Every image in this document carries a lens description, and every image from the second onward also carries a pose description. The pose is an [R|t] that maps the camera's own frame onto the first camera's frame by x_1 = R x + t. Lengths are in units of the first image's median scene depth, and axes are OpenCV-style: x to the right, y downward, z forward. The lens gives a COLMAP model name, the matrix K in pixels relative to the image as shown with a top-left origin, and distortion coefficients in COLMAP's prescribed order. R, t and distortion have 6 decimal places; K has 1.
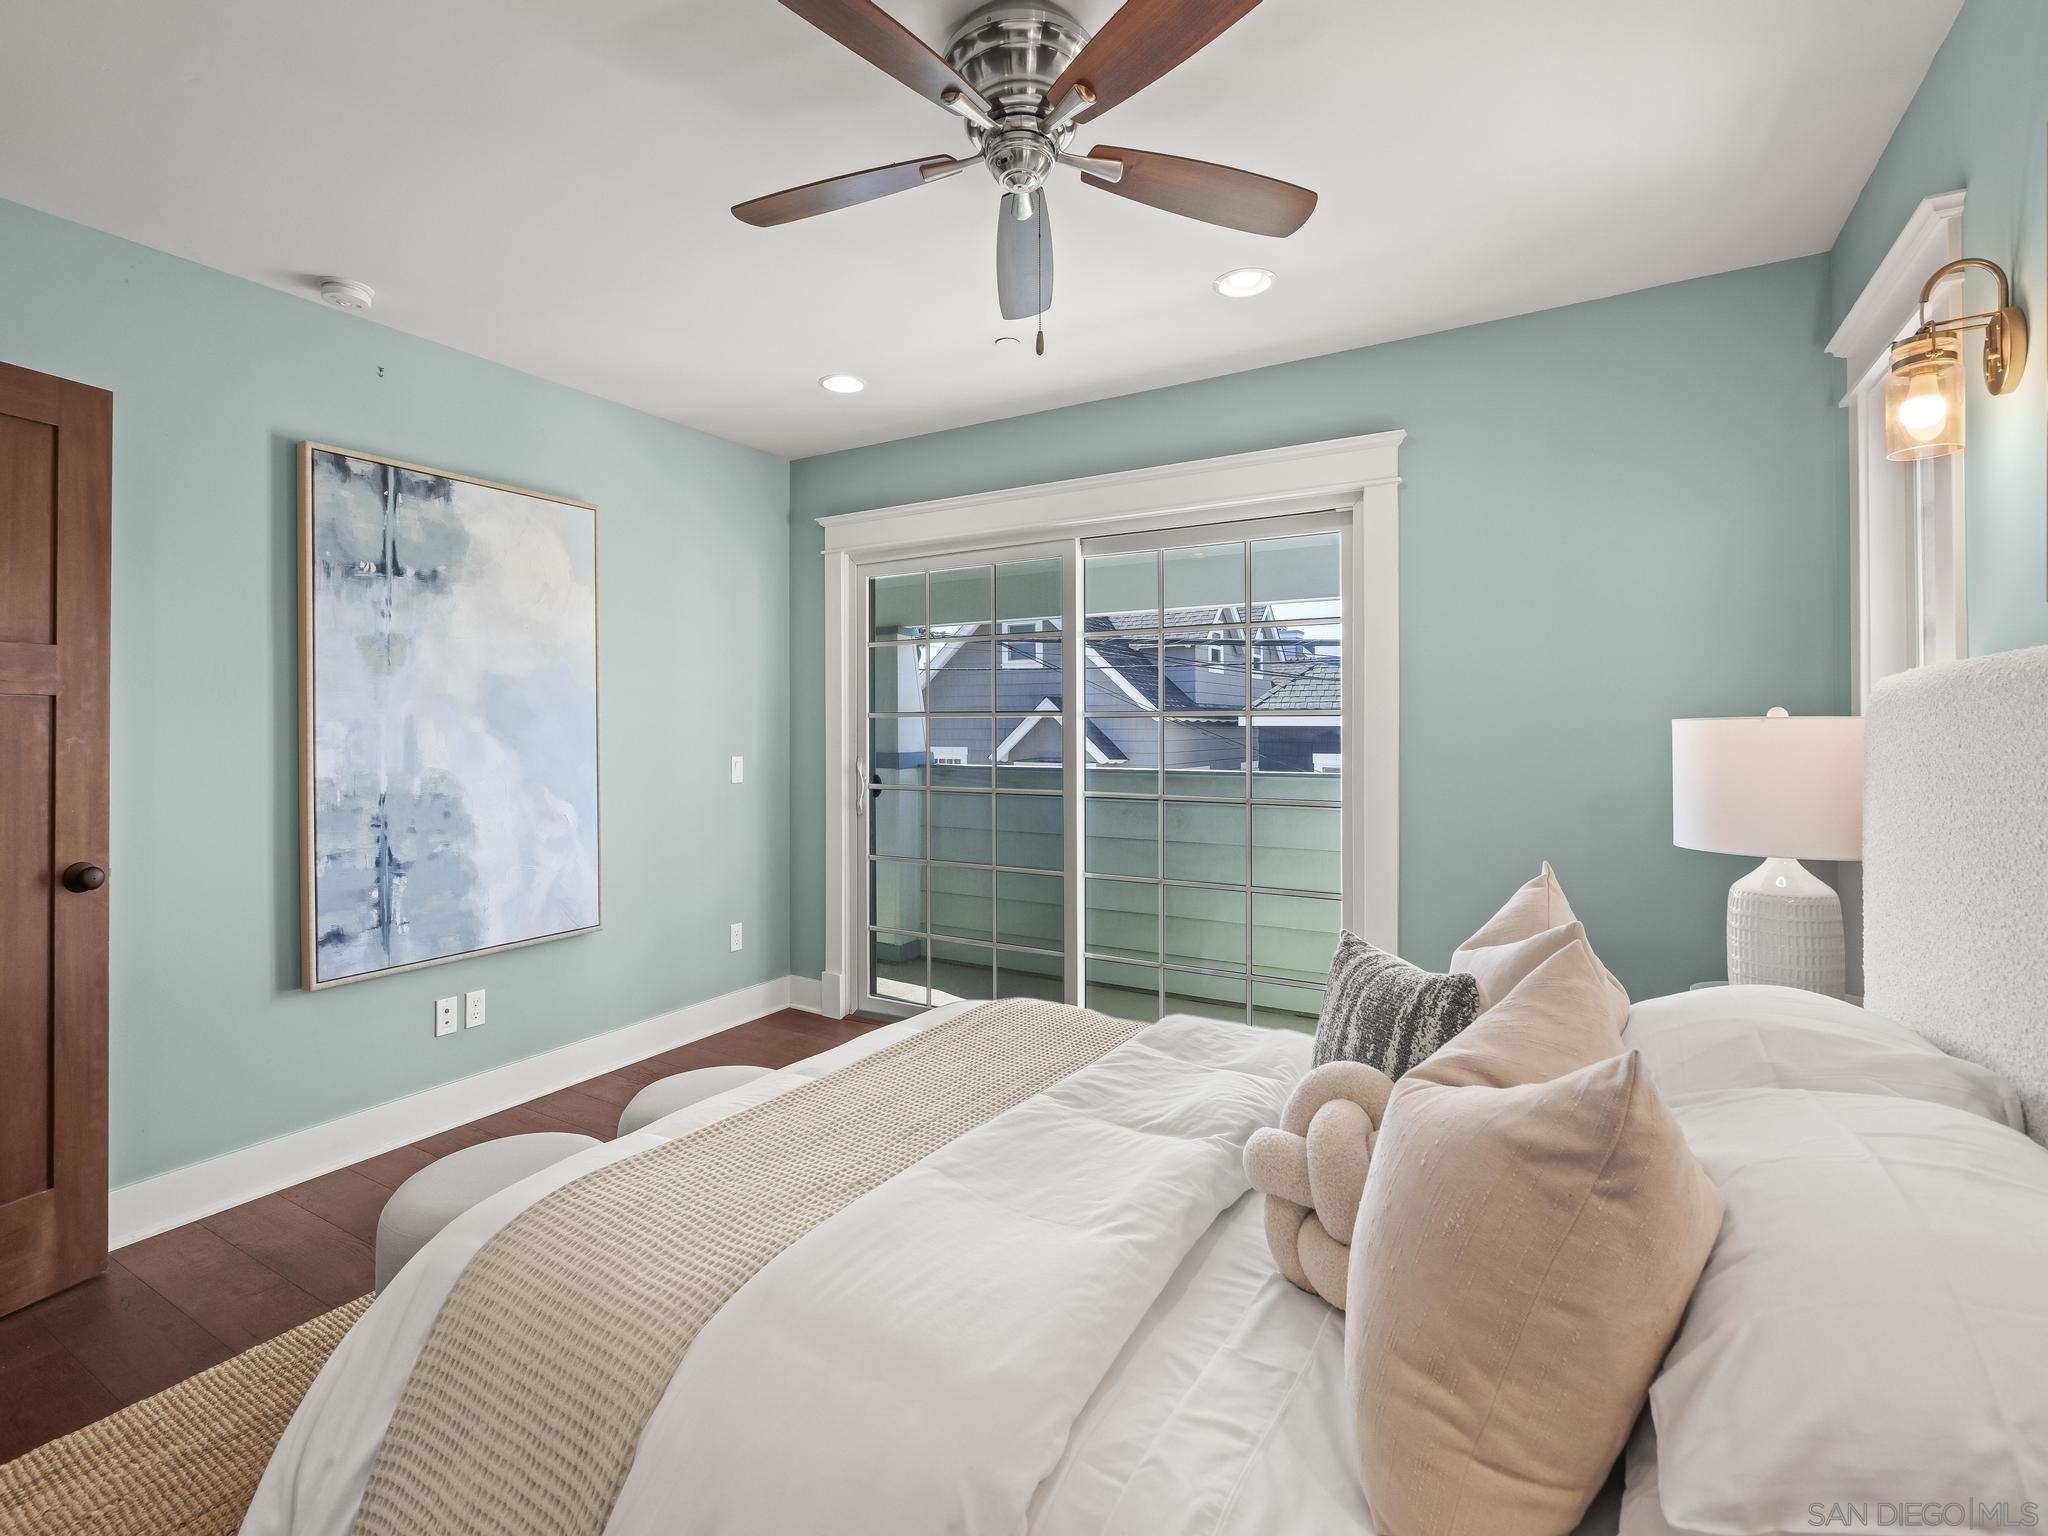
lens RADIAL K [[932.6, 0, 1020.7], [0, 932.6, 725.0], [0, 0, 1]] dist [-0.002237, 0.000384]
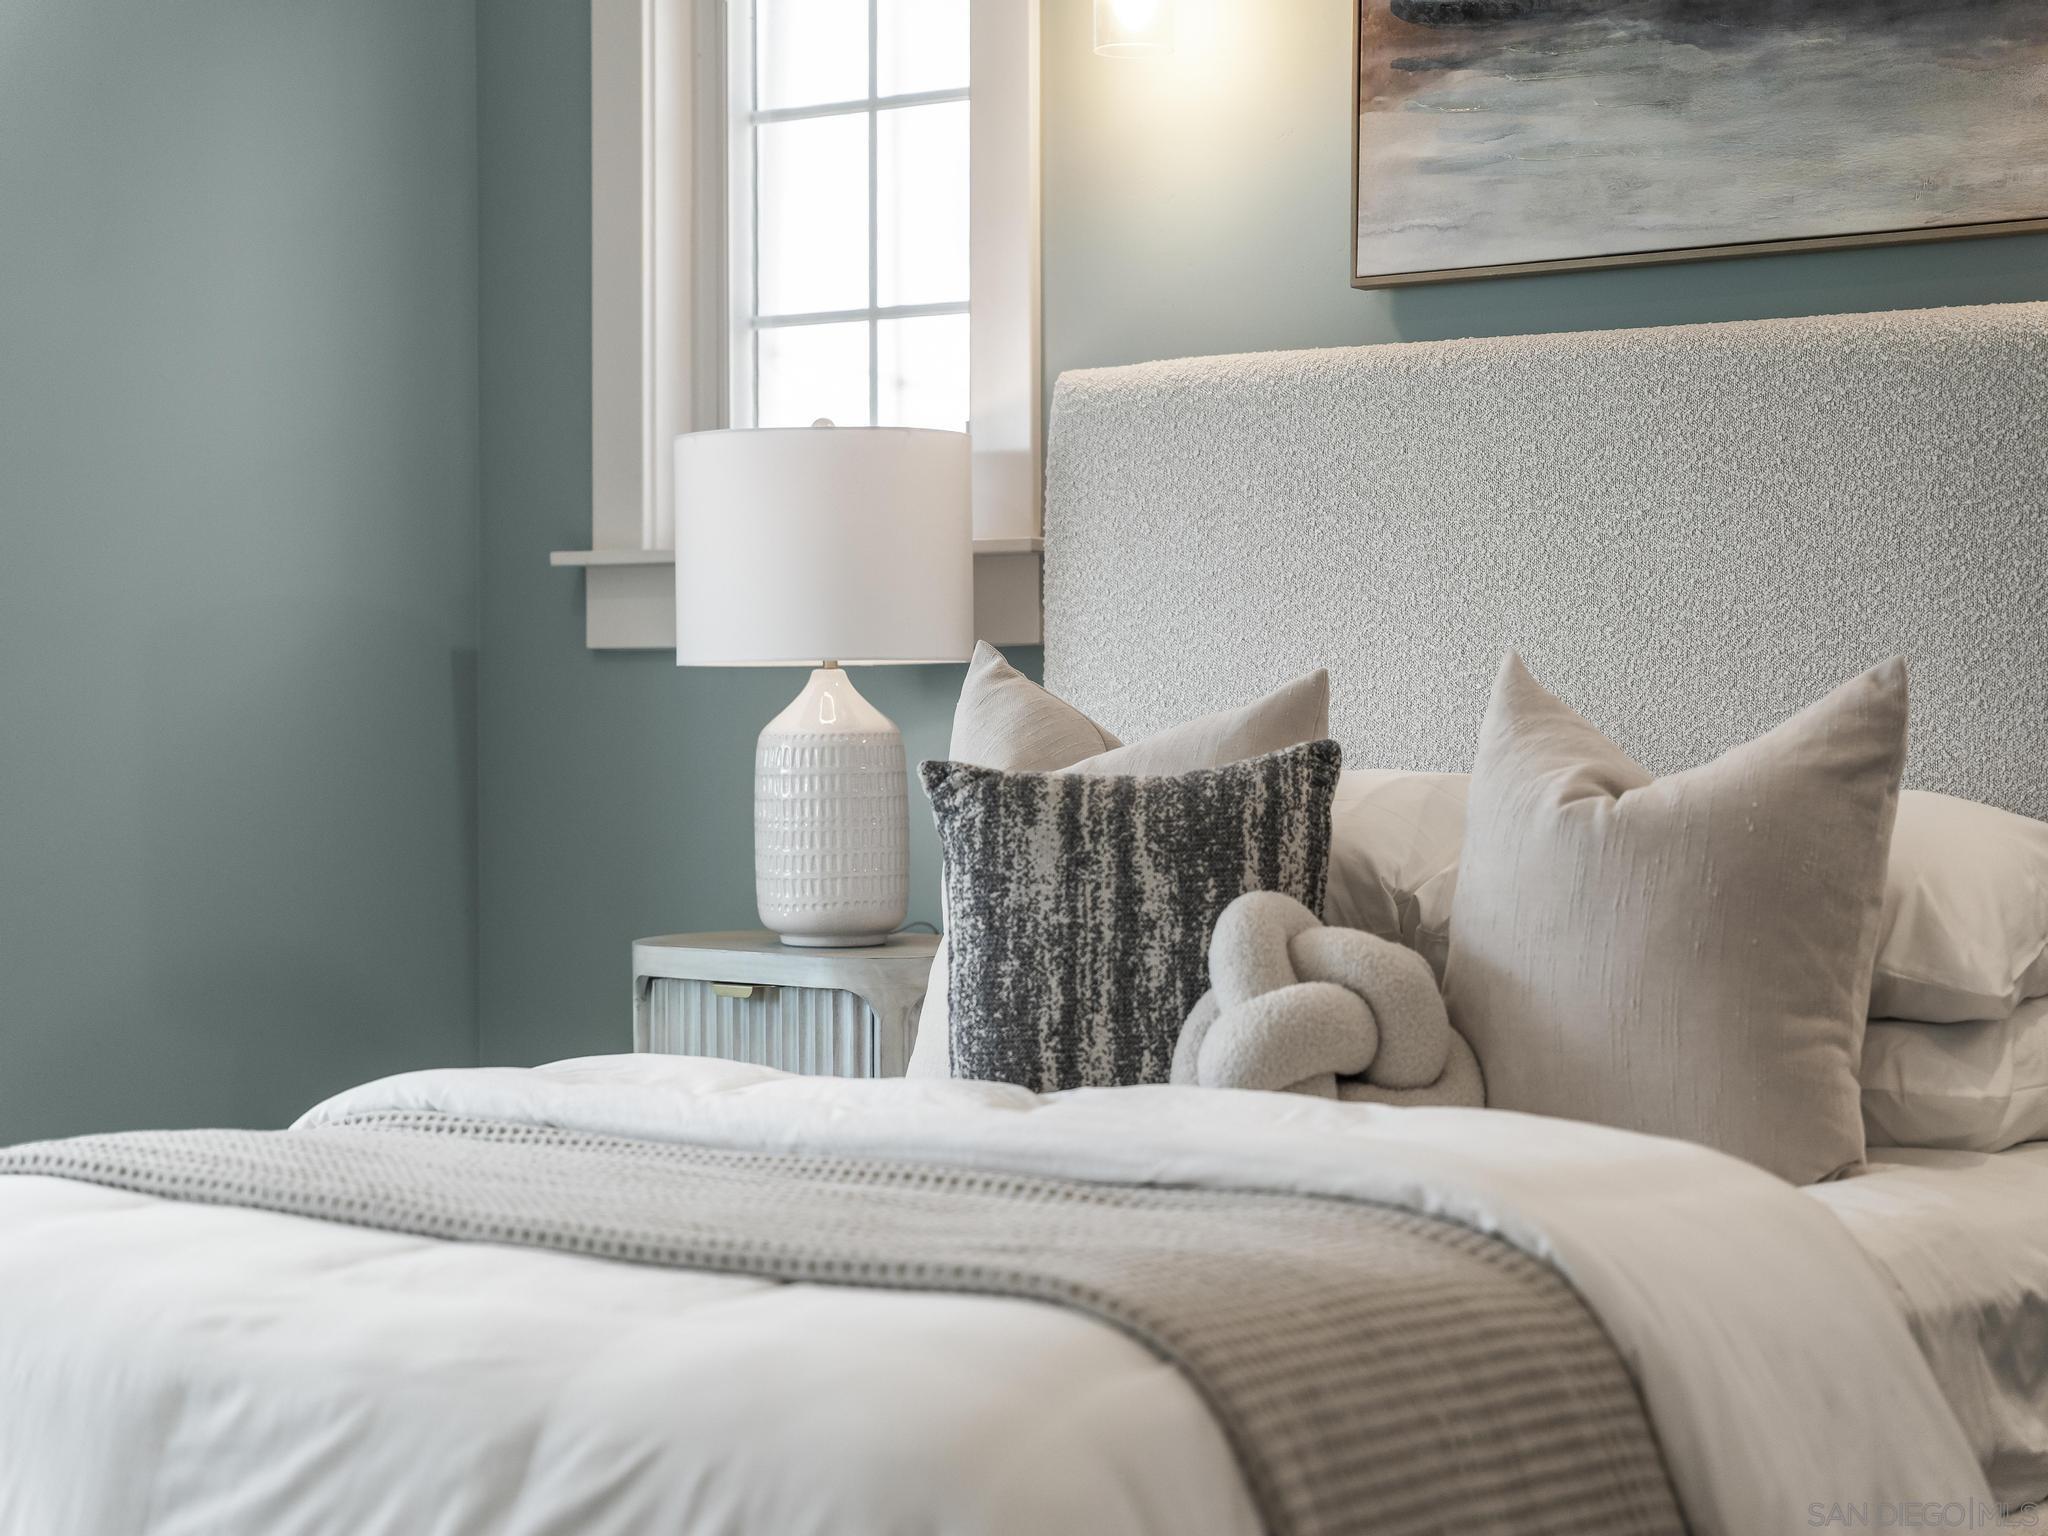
lens RADIAL K [[4249.7, 0, 1024.0], [0, 4249.7, 768.0], [0, 0, 1]] dist [-0.027391, -0.064663]
pose [[0.123187, -0.019242, 0.992197, -2.627977], [-0.006089, 0.999779, 0.020145, 0.220152], [-0.992365, -0.008523, 0.123042, 0.809648]]
